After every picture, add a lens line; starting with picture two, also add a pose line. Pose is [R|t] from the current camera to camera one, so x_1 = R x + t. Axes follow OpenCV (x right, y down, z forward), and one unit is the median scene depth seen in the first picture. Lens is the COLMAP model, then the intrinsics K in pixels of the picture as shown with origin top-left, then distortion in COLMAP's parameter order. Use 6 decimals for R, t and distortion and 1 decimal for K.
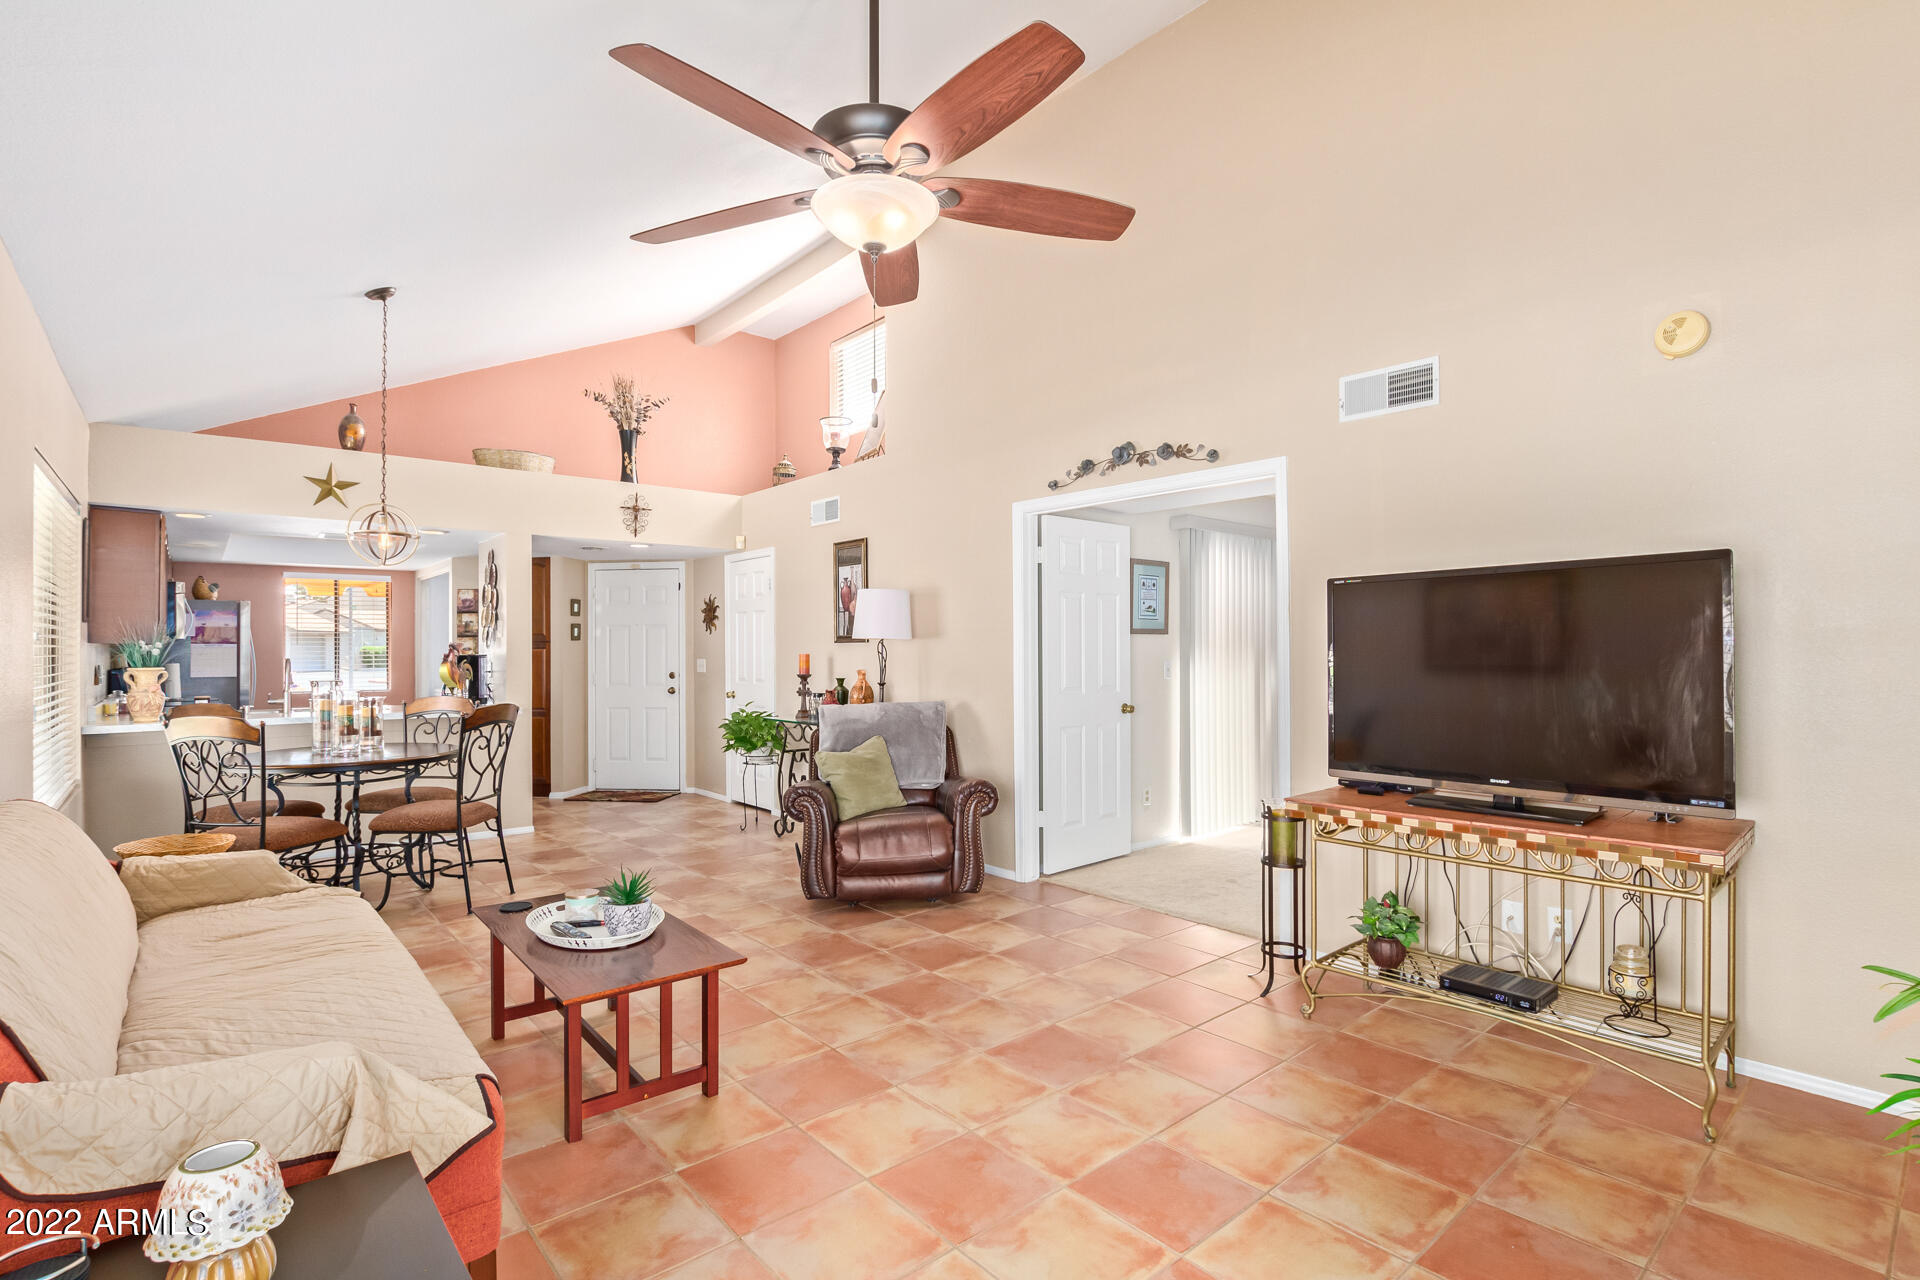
lens RADIAL K [[901.4, 0, 967.9], [0, 901.4, 646.4], [0, 0, 1]] dist [-0.023282, 0.000179]
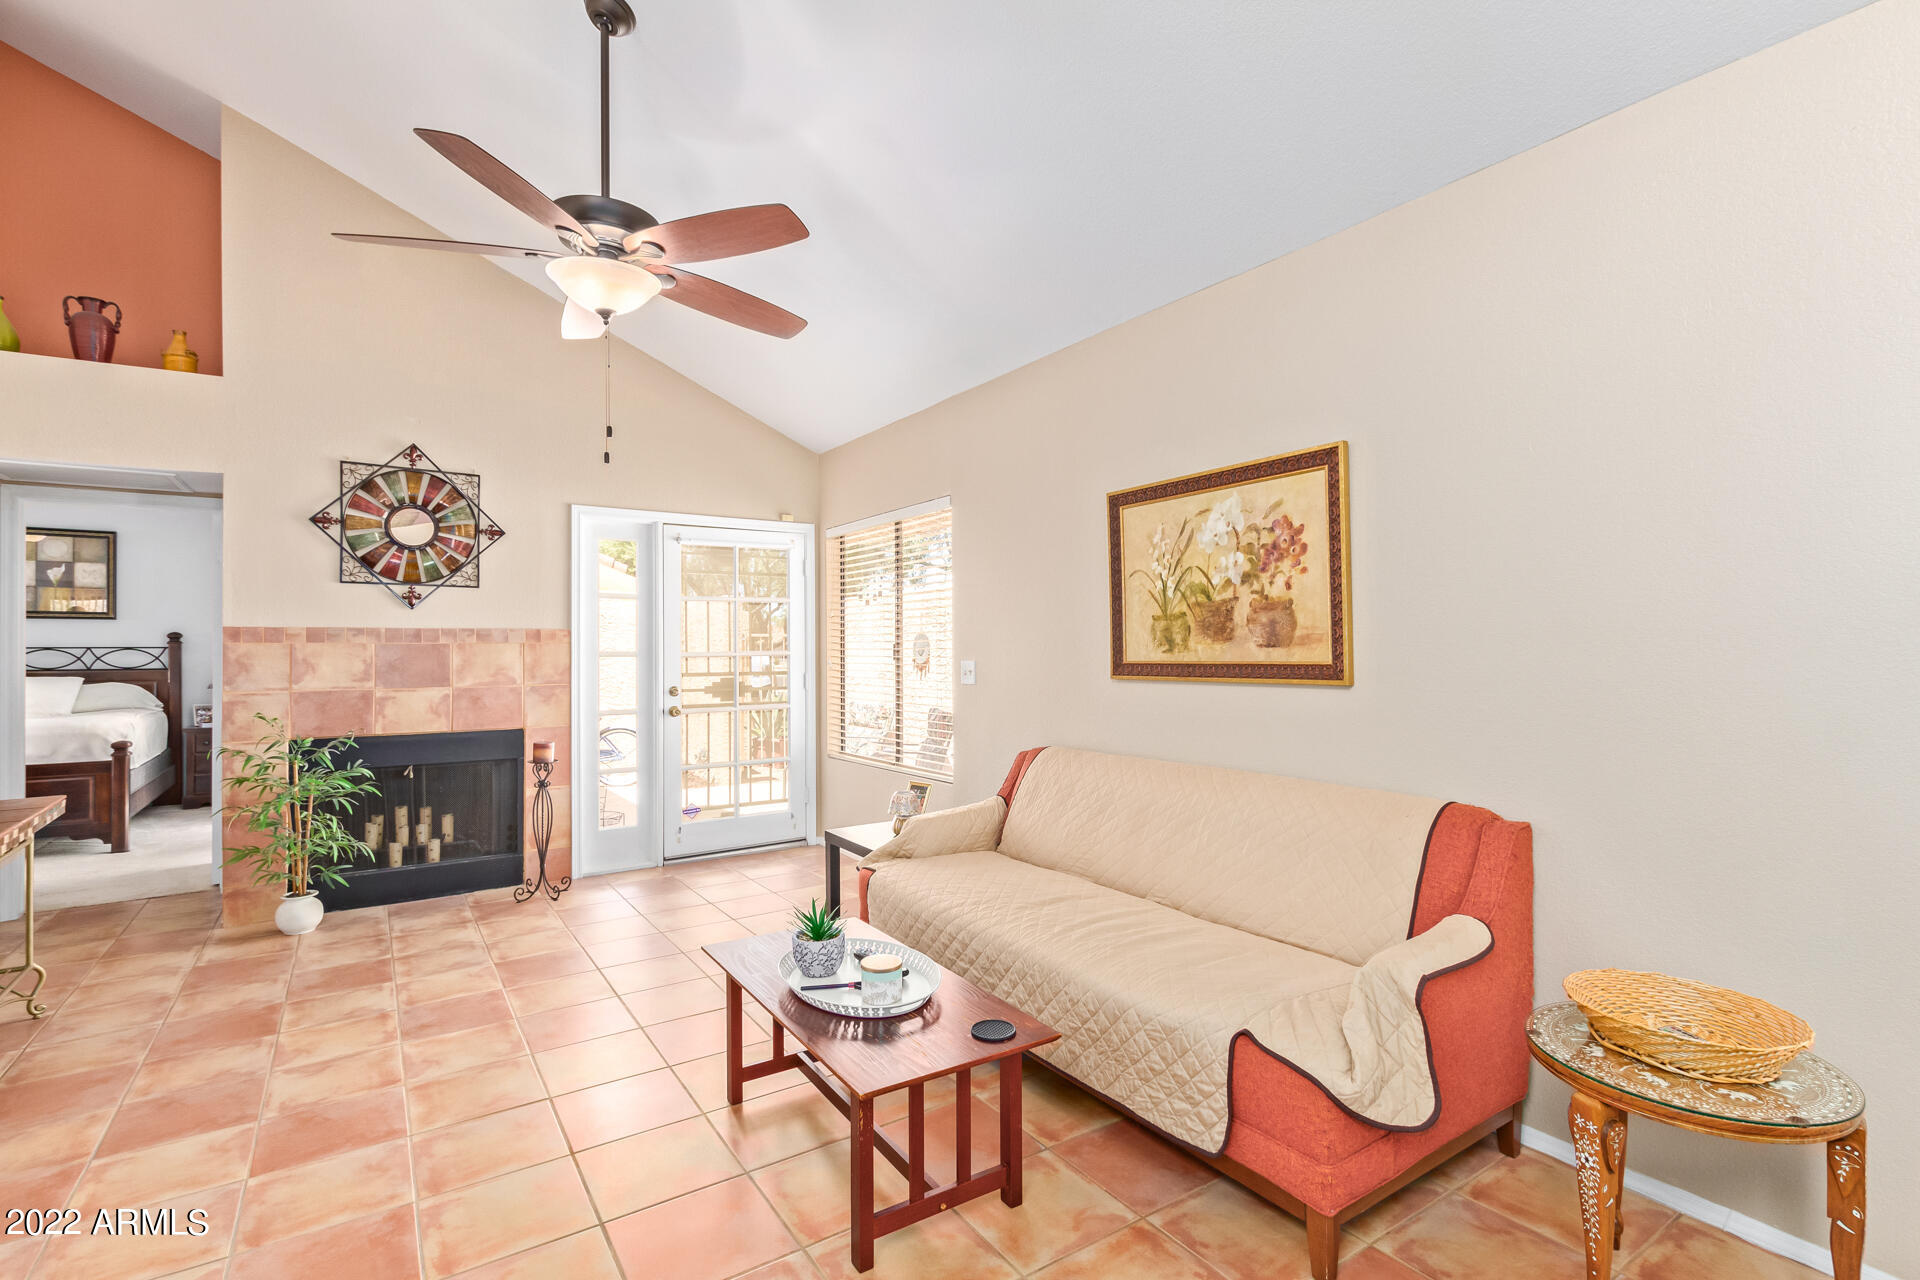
lens RADIAL K [[897.7, 0, 971.8], [0, 897.7, 645.9], [0, 0, 1]] dist [0.001200, -0.000934]
pose [[-0.992923, 0.010549, 0.118288, -0.345312], [0.009795, 0.999928, -0.006952, 0.005530], [-0.118352, -0.005744, -0.992955, 1.007815]]
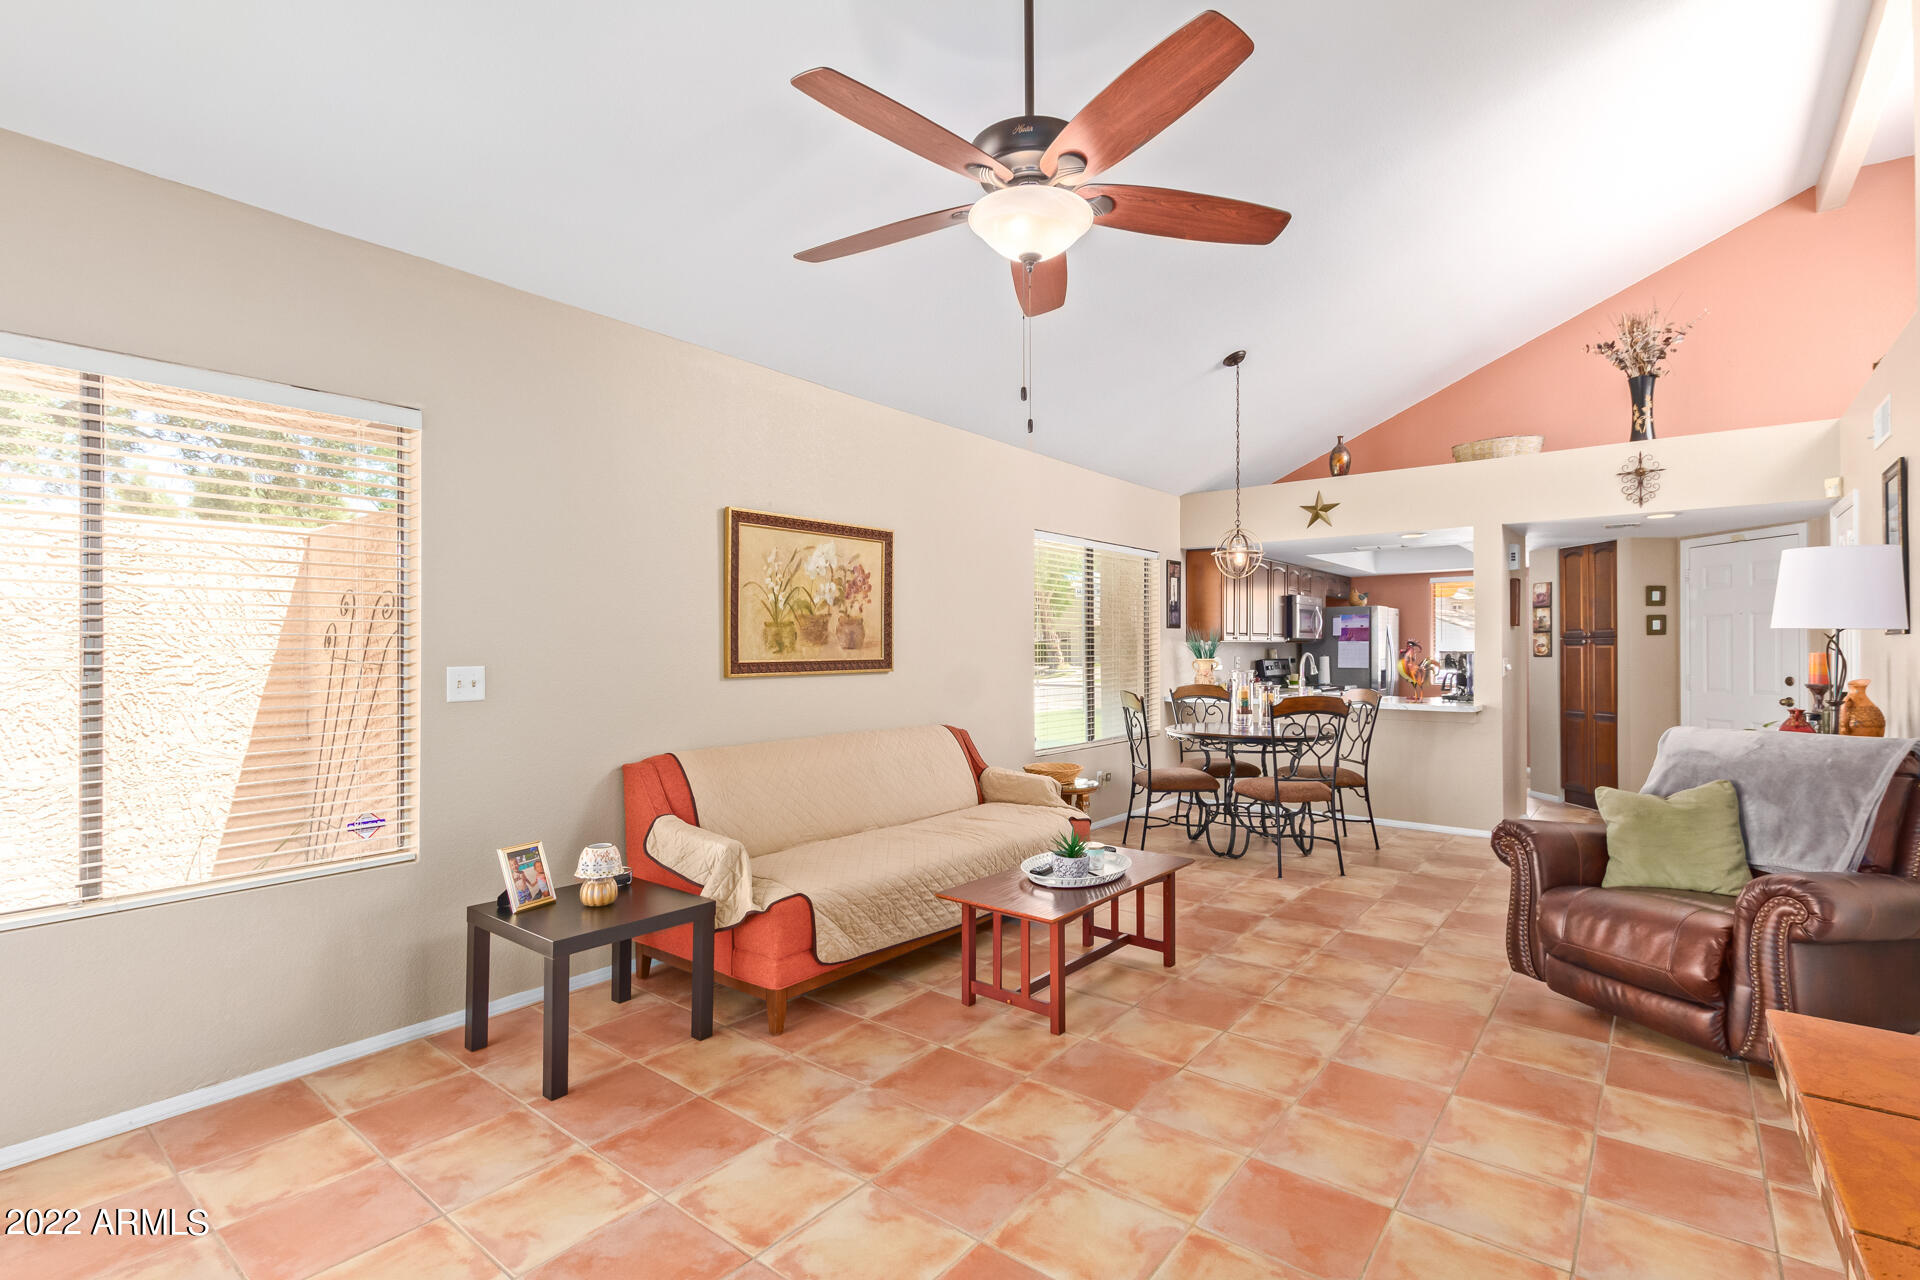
lens RADIAL K [[886.6, 0, 970.1], [0, 886.6, 644.4], [0, 0, 1]] dist [-0.000934, -0.000382]
pose [[0.185843, -0.001183, -0.982579, 0.420019], [0.003864, 0.999992, -0.000473, 0.000360], [0.982572, -0.003709, 0.185846, 0.350741]]
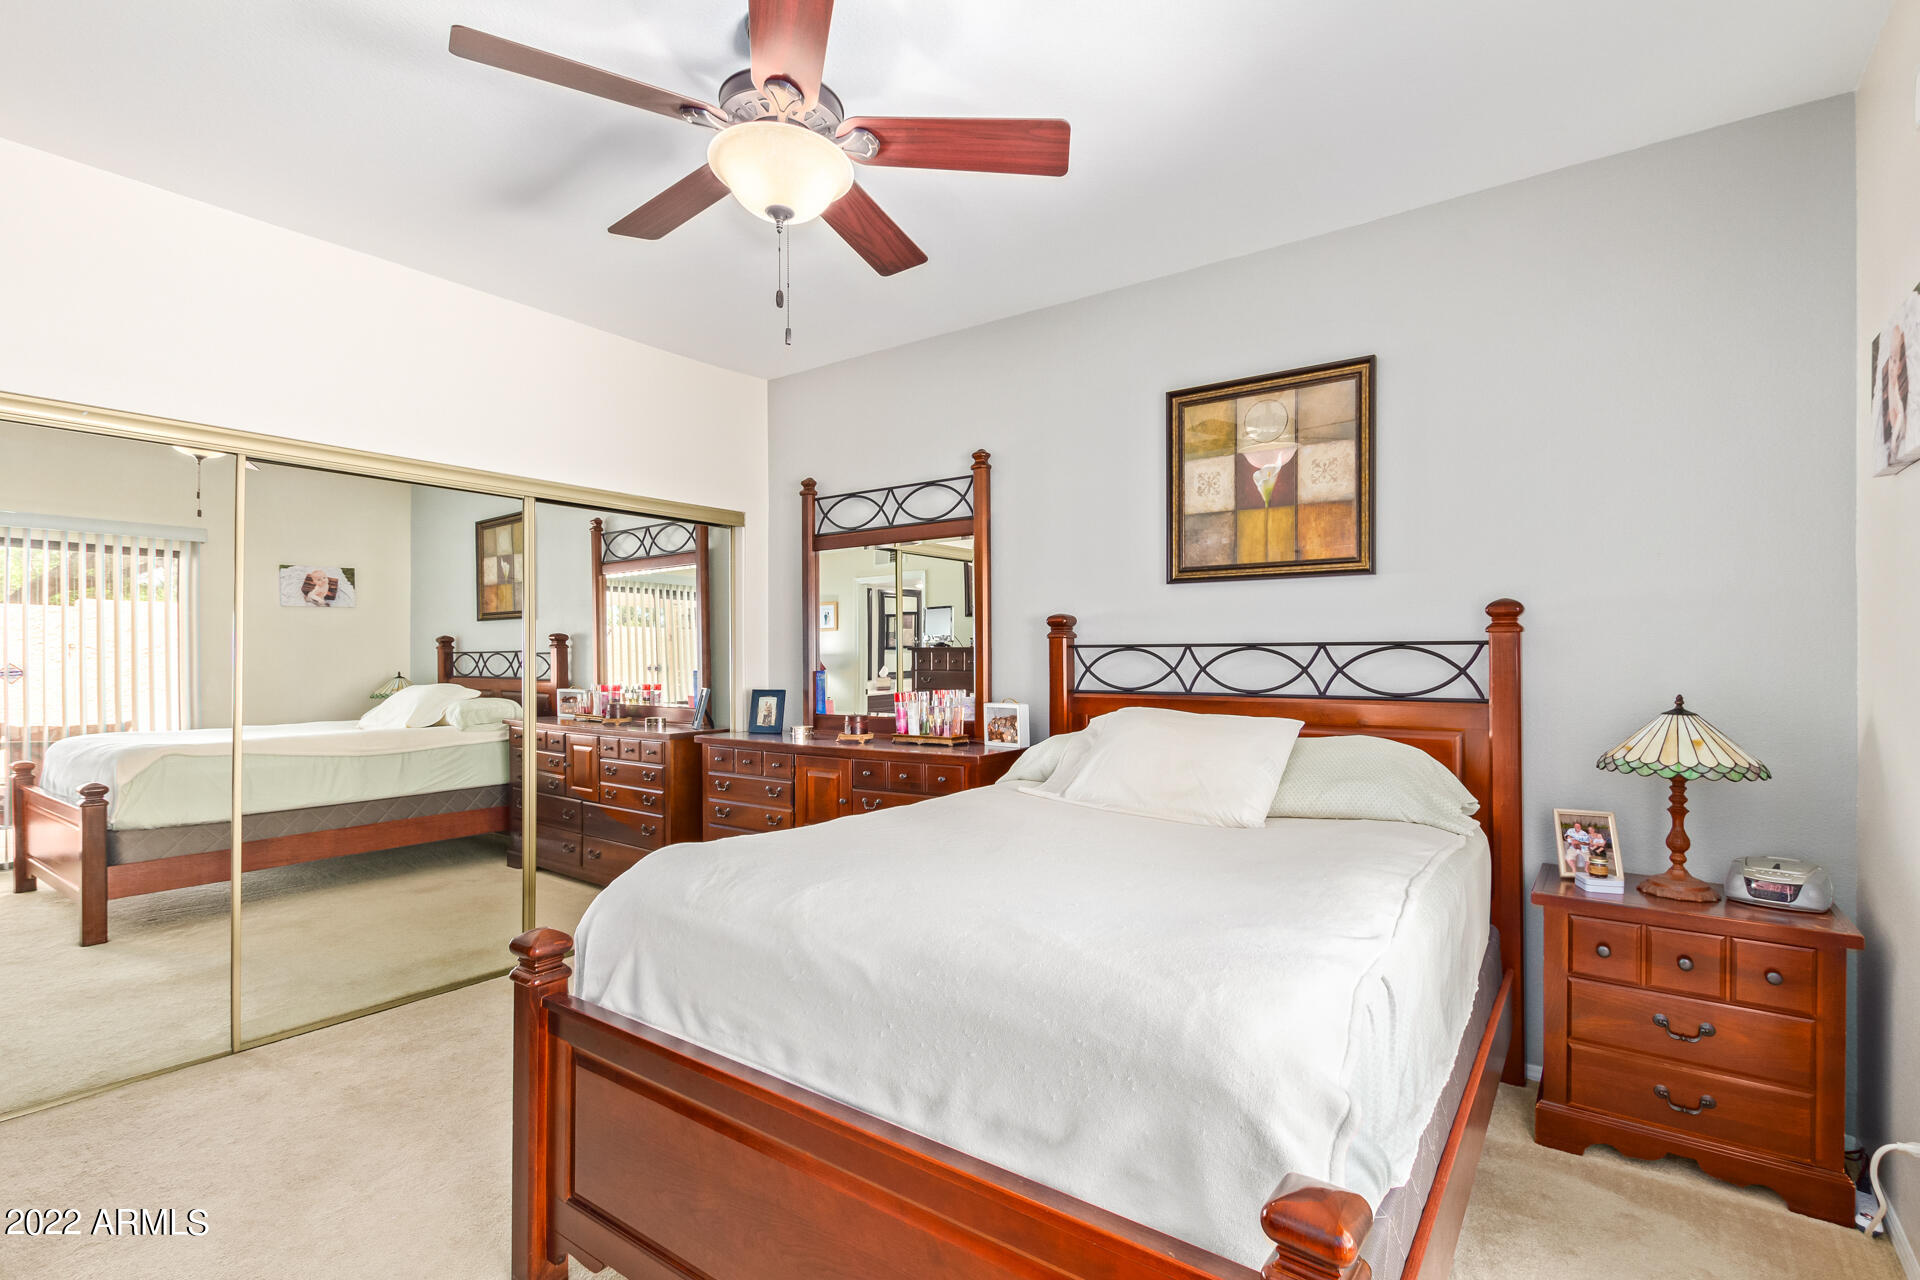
lens RADIAL K [[888.2, 0, 960.3], [0, 888.2, 658.6], [0, 0, 1]] dist [0.001491, 0.000001]
pose [[-0.218068, 0.004515, 0.975923, 0.730058], [0.003179, 0.999987, -0.003916, -0.004411], [-0.975928, 0.002249, -0.218080, 0.089051]]
